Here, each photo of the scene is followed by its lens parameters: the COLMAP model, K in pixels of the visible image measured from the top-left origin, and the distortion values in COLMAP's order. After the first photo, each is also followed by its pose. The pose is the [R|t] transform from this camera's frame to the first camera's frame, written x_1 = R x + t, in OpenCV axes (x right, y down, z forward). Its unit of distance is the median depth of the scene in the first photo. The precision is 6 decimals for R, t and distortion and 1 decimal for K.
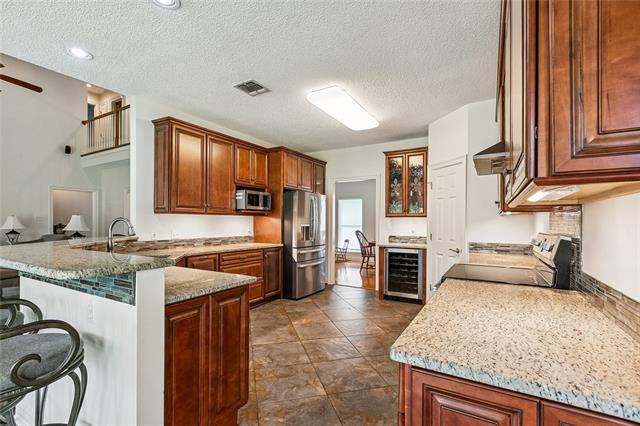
lens RADIAL K [[290.3, 0, 320.1], [0, 290.3, 215.6], [0, 0, 1]] dist [-0.002977, -0.000190]
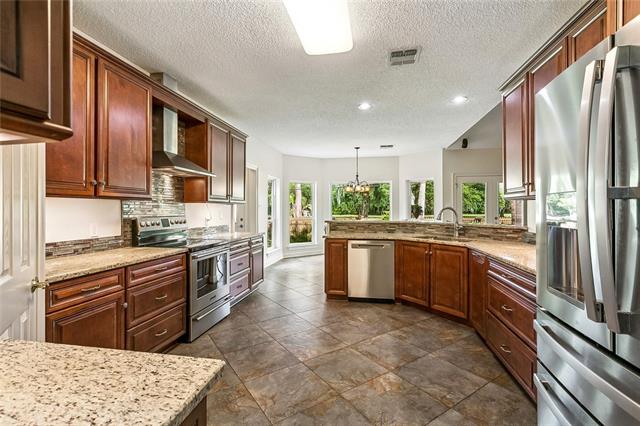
lens RADIAL K [[290.3, 0, 320.1], [0, 290.3, 212.0], [0, 0, 1]] dist [-0.002977, -0.000190]
pose [[-0.941044, -0.000172, -0.338284, 0.257202], [0.003878, 0.999929, -0.011298, 0.031041], [0.338262, -0.011944, -0.940976, 1.501472]]
